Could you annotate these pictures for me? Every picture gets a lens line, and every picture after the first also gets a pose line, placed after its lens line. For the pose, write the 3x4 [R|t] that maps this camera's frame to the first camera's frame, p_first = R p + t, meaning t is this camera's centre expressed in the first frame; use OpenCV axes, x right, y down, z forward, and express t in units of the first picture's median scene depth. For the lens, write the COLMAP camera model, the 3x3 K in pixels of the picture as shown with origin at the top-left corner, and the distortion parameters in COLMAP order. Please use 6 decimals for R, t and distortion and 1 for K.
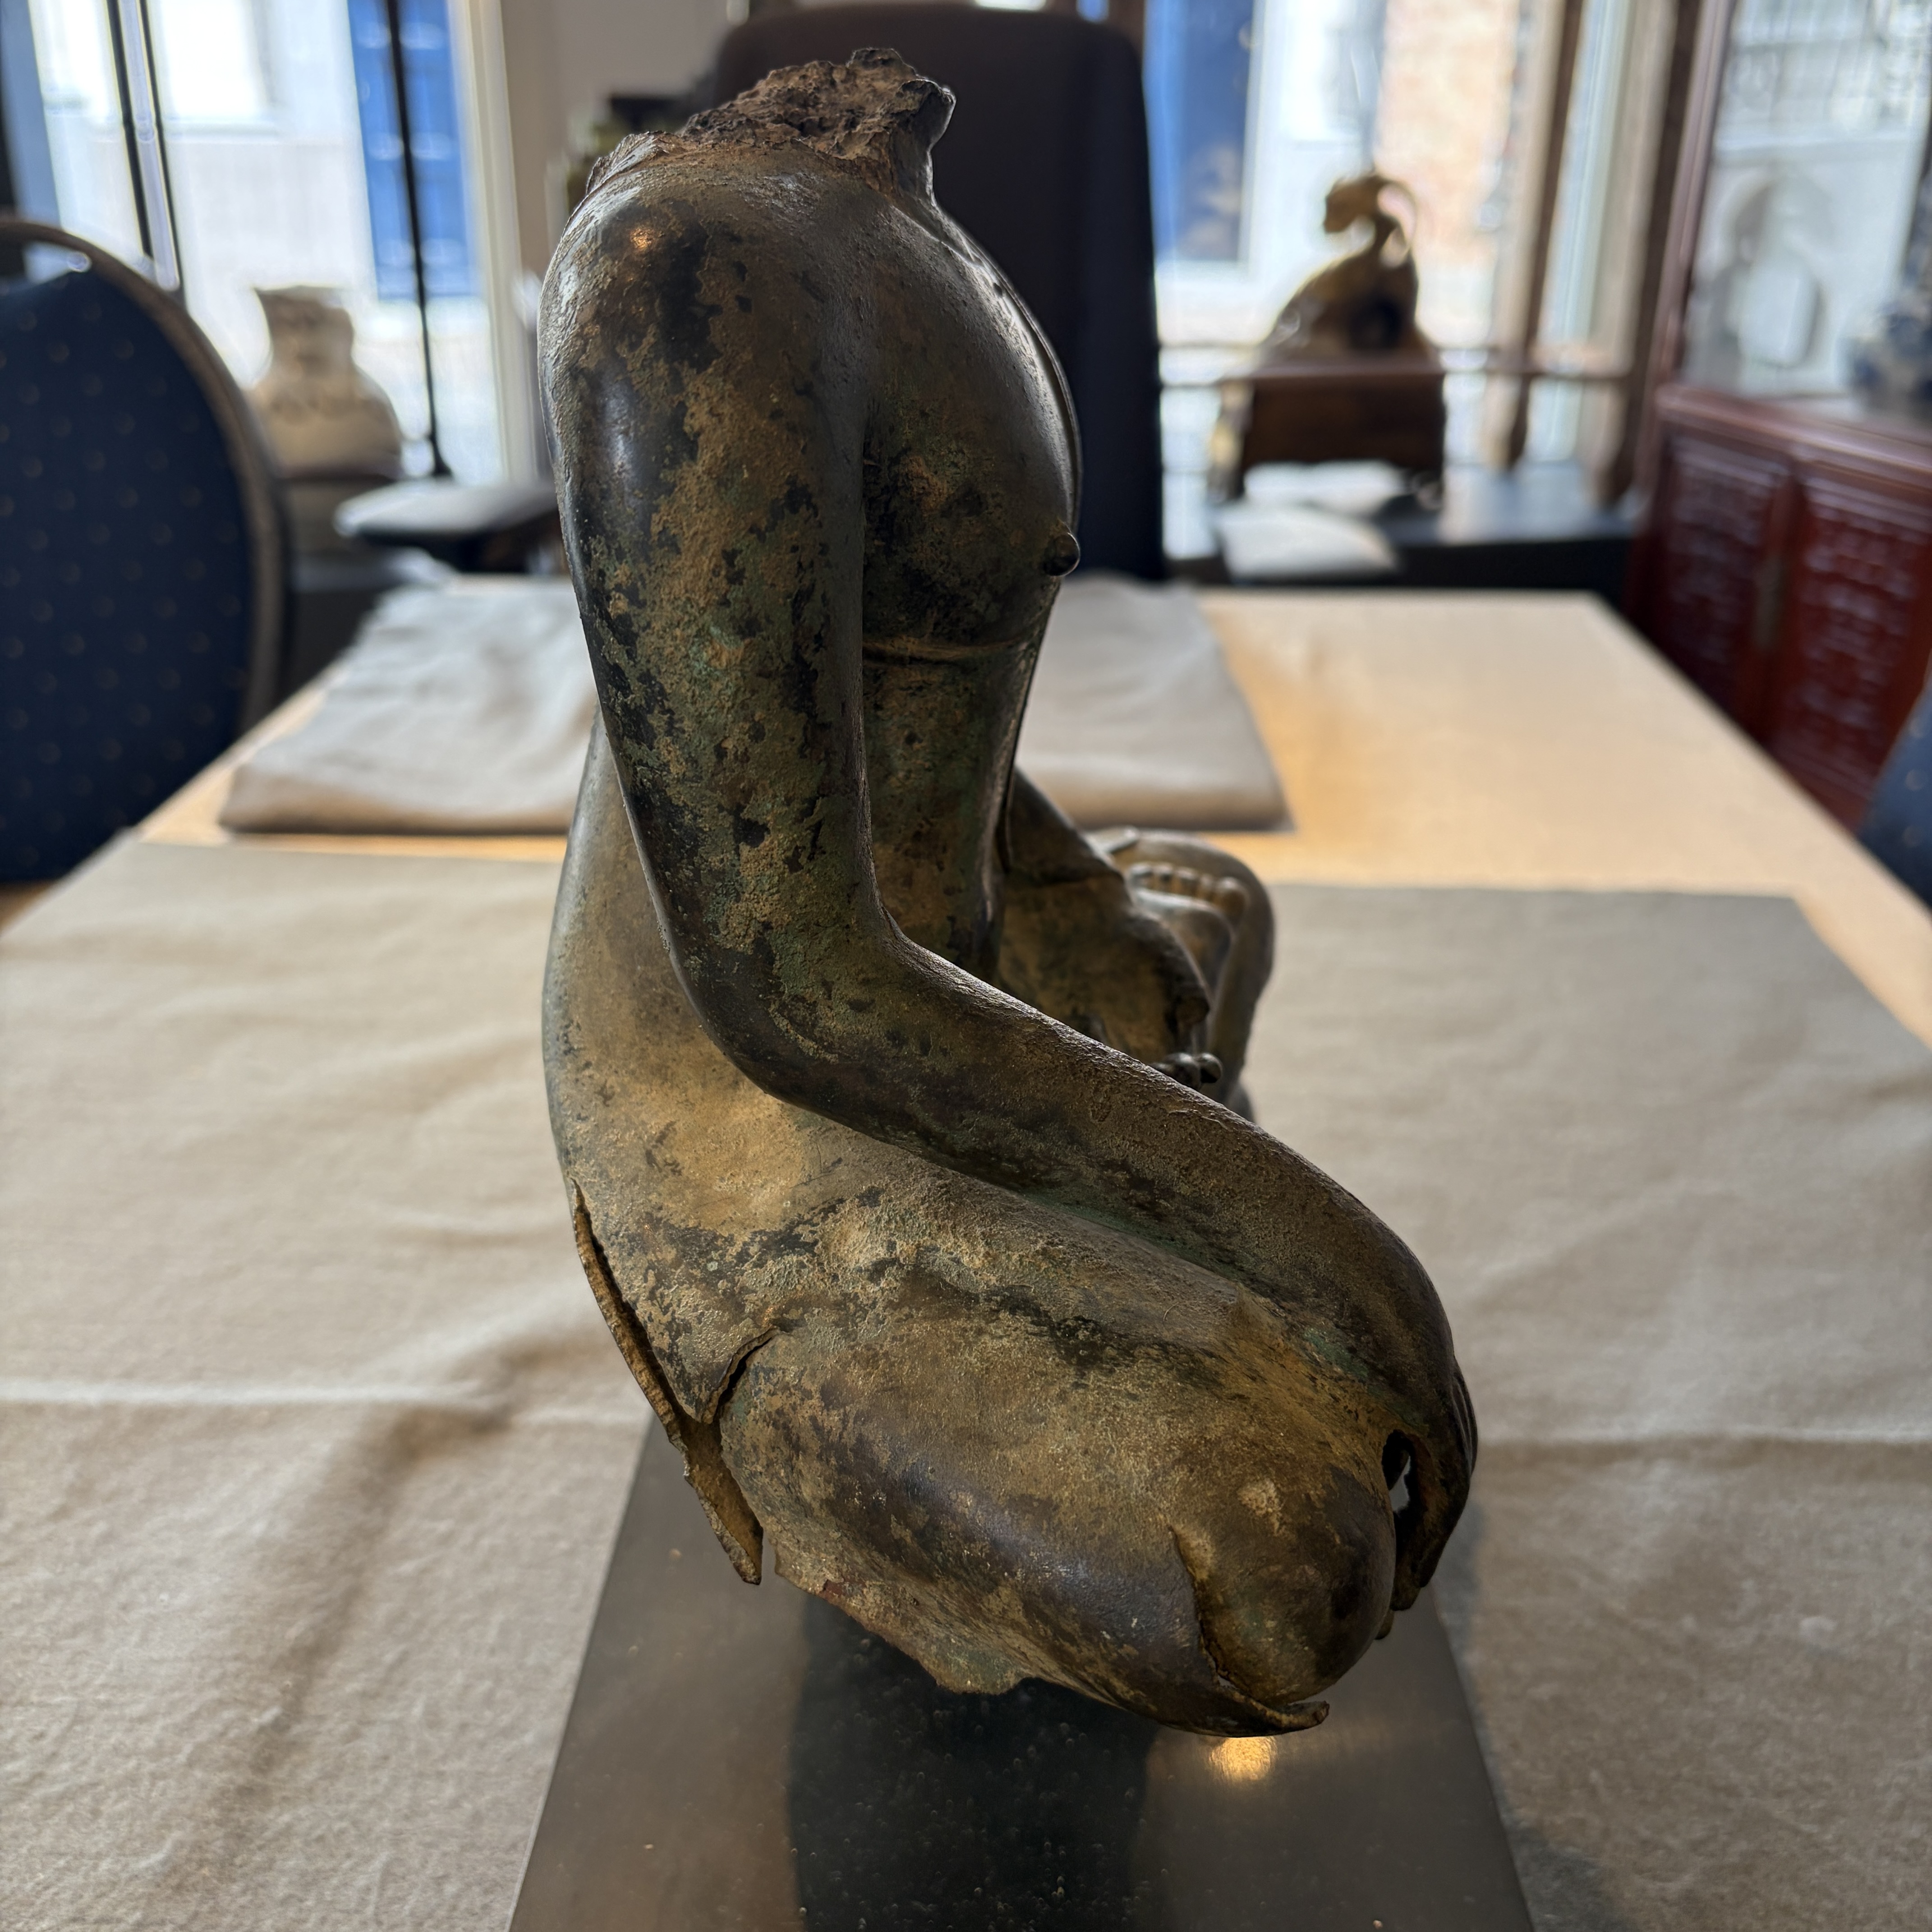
lens RADIAL K [[2004.6, 0, 966.4], [0, 2004.6, 981.9], [0, 0, 1]] dist [0.240241, -1.092167]
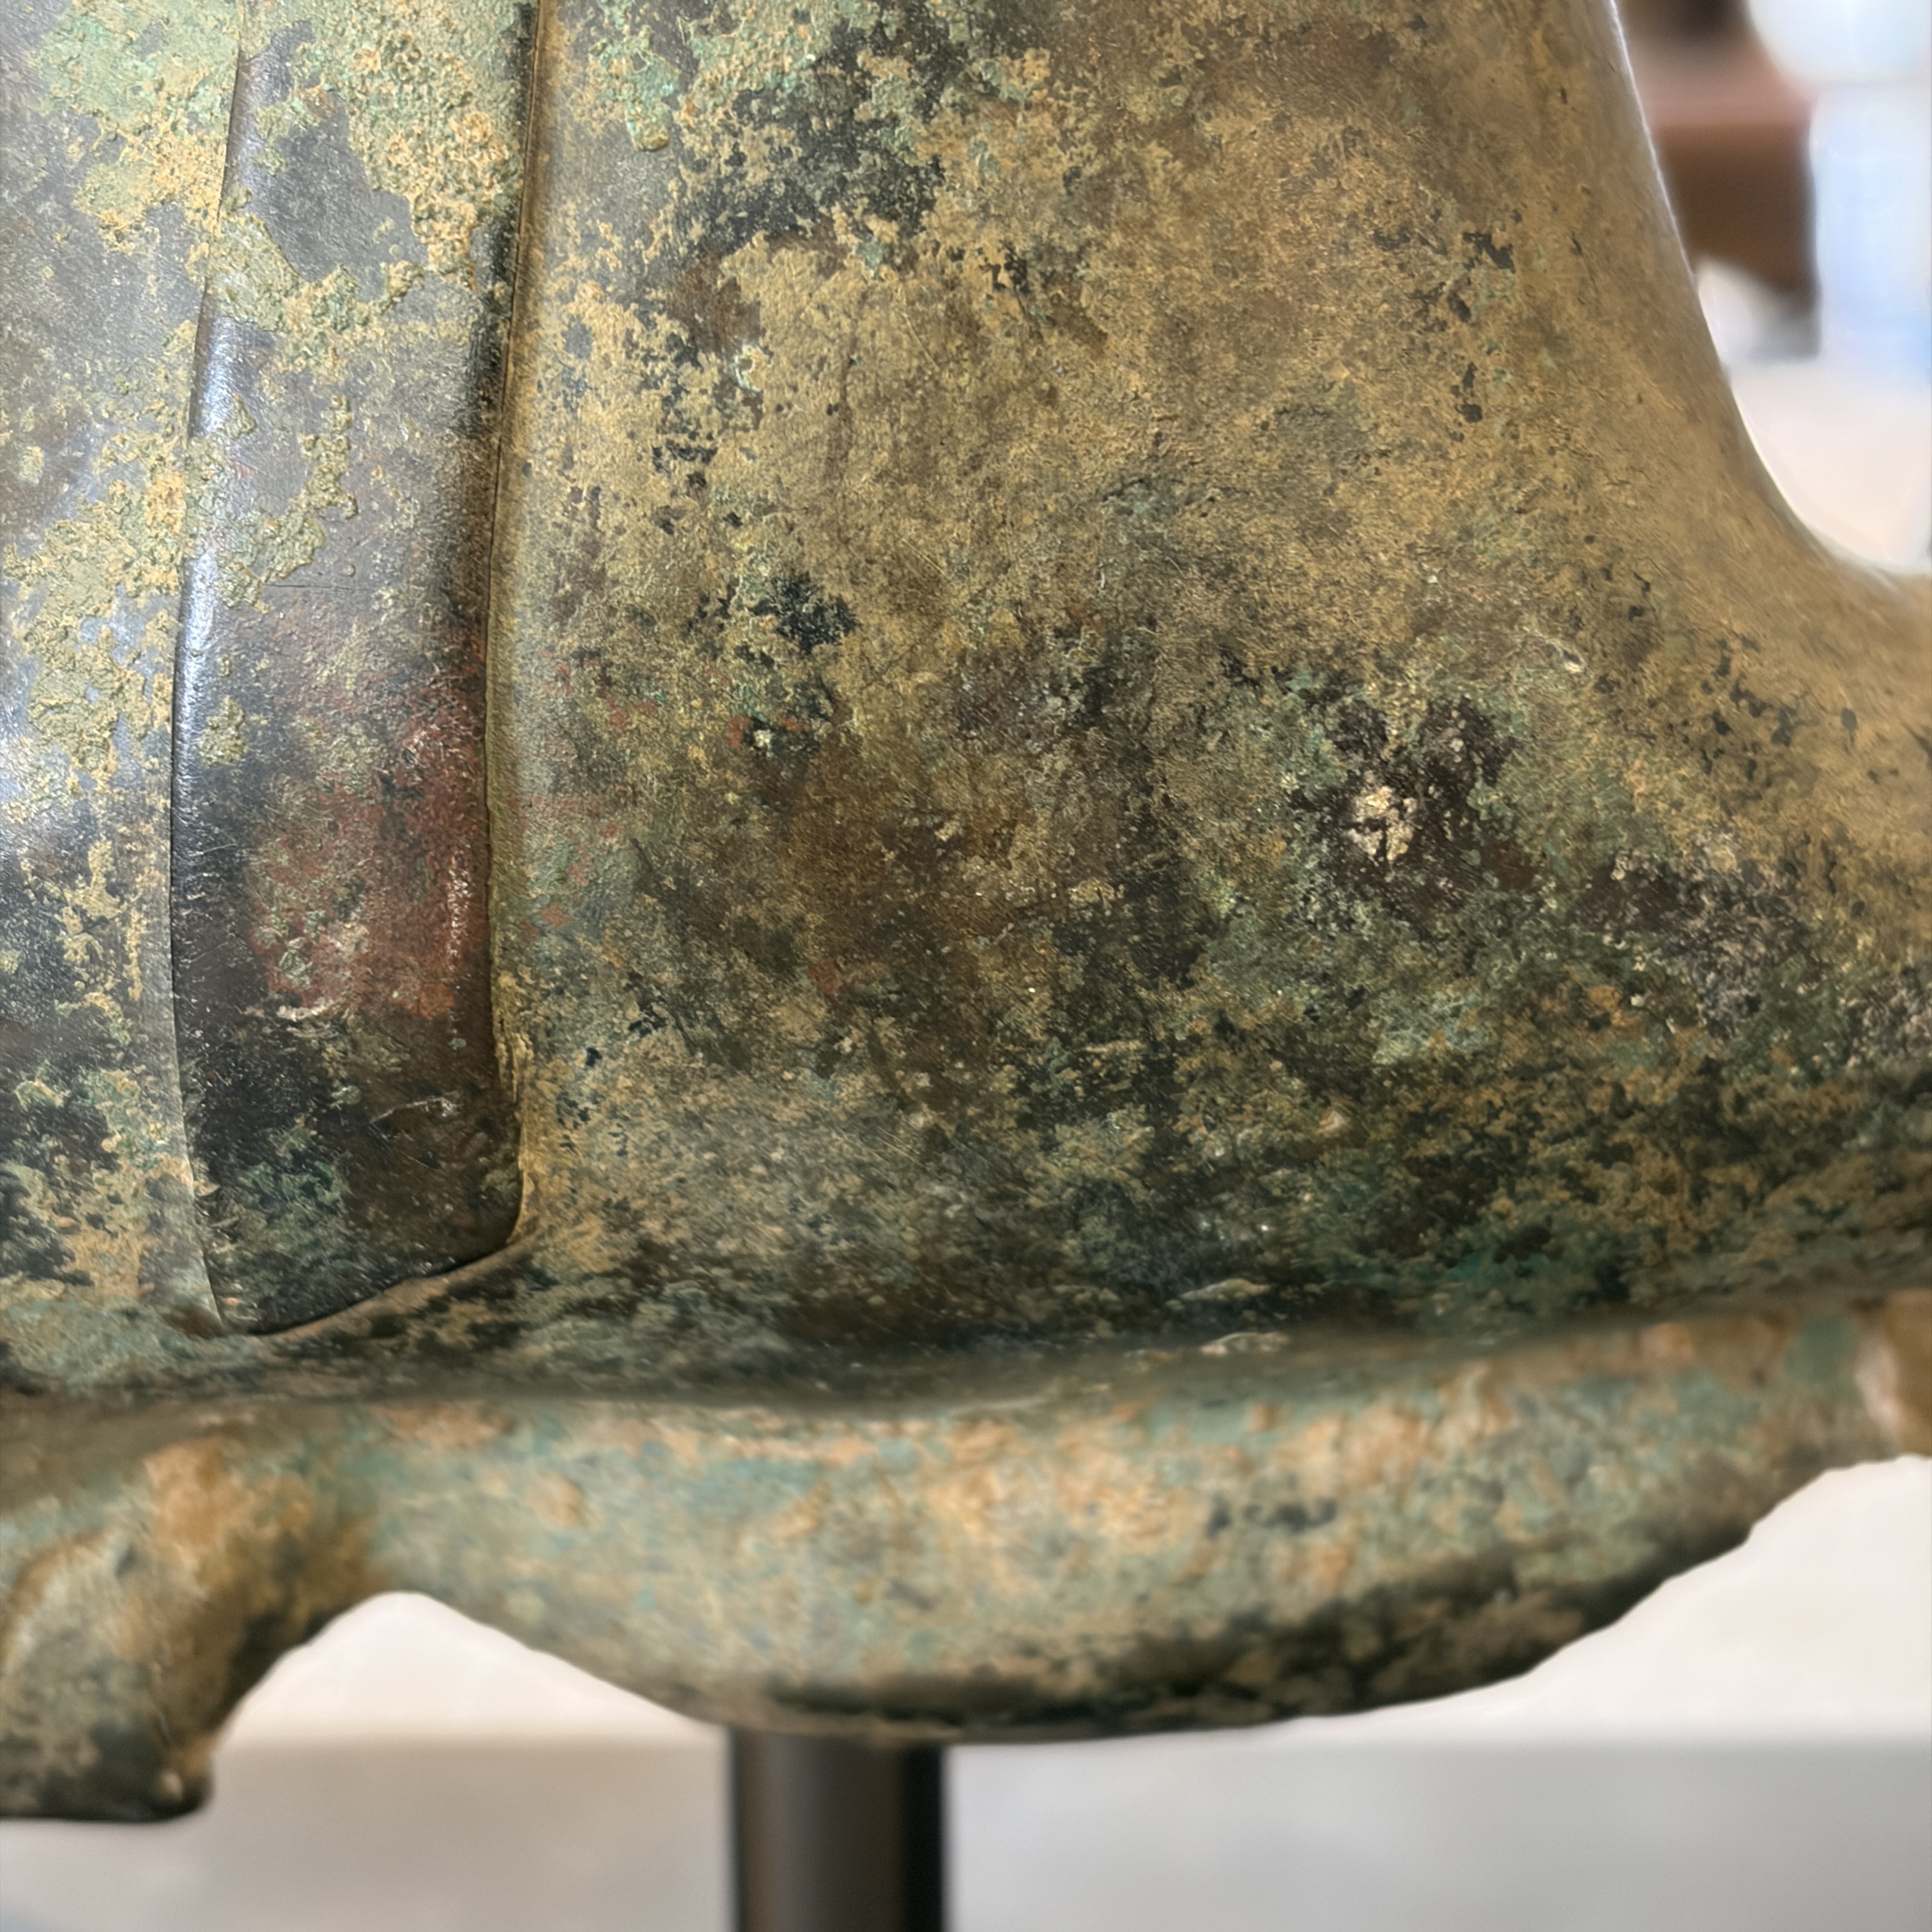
lens RADIAL K [[4017.0, 0, 965.3], [0, 4017.0, 989.9], [0, 0, 1]] dist [0.297457, -1.854461]
pose [[-0.035756, -0.287005, 0.957262, -0.910723], [0.387298, 0.879037, 0.278018, -0.167495], [-0.921261, 0.380686, 0.079725, 1.286937]]
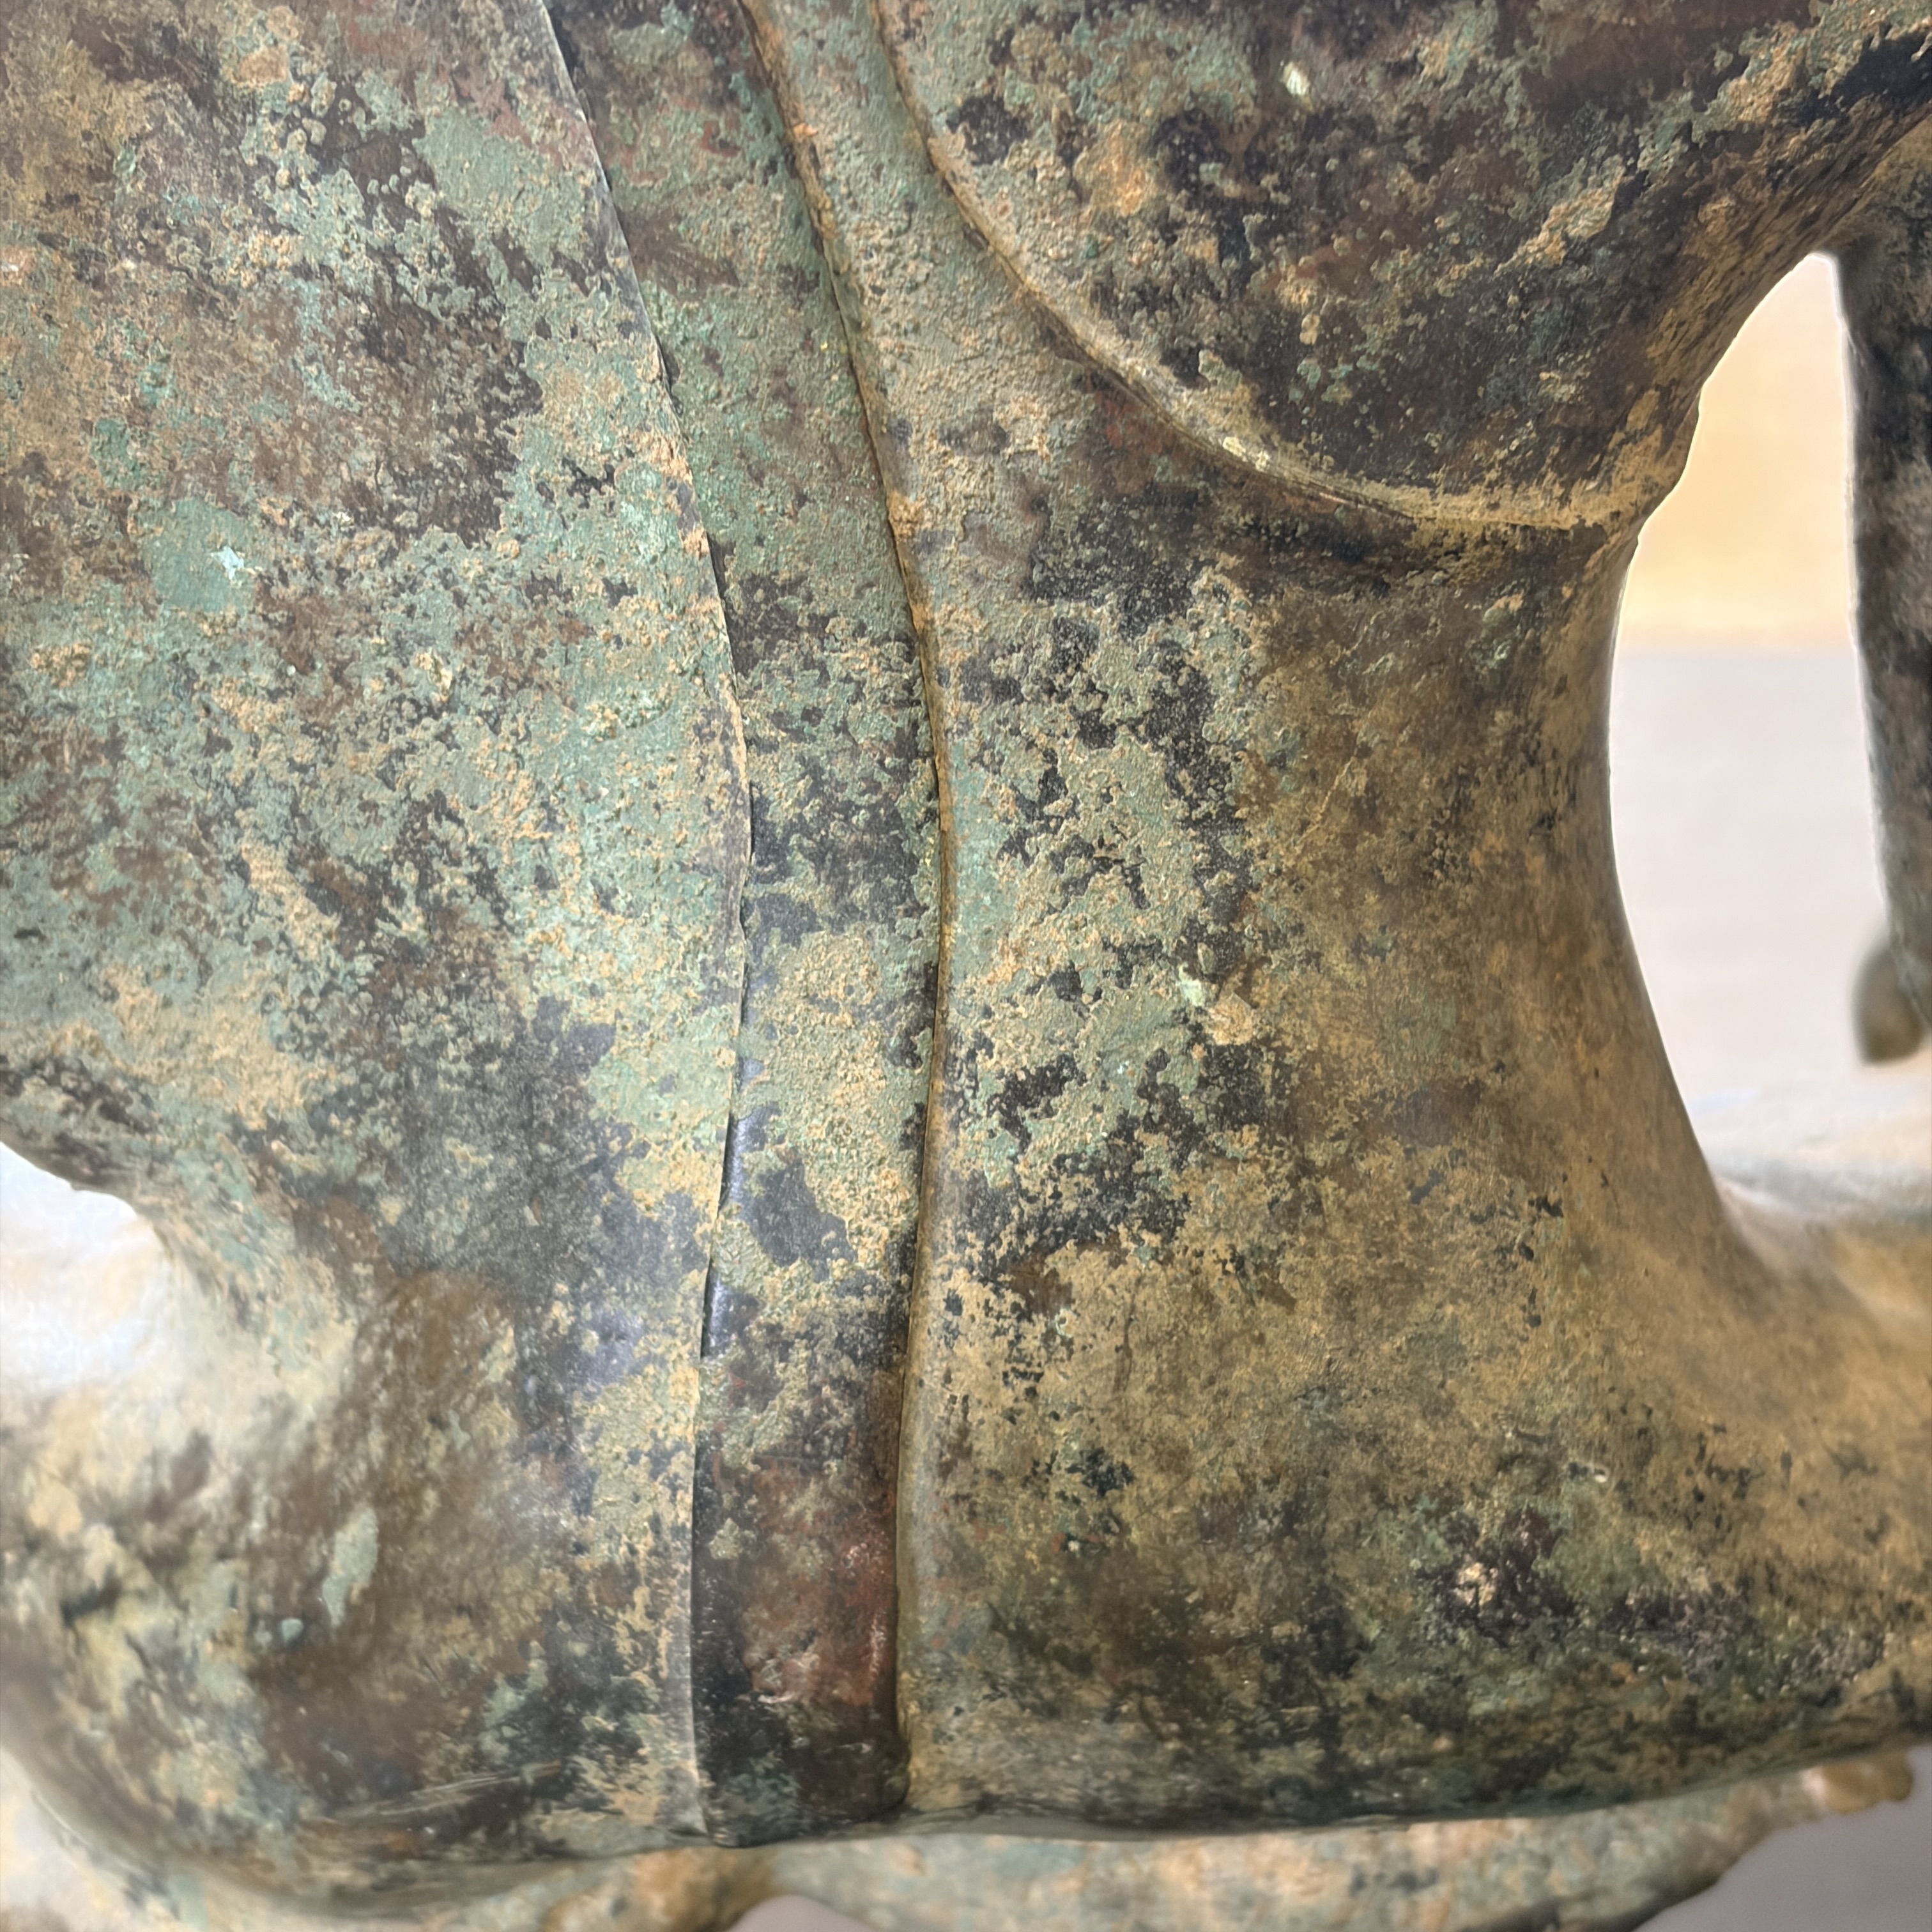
lens RADIAL K [[3951.6, 0, 938.1], [0, 3951.6, 1008.5], [0, 0, 1]] dist [0.265313, -1.331265]
pose [[-0.019979, -0.435778, 0.899832, -1.111279], [0.404936, 0.819362, 0.405798, -0.565888], [-0.914127, 0.372482, 0.160093, 1.174308]]
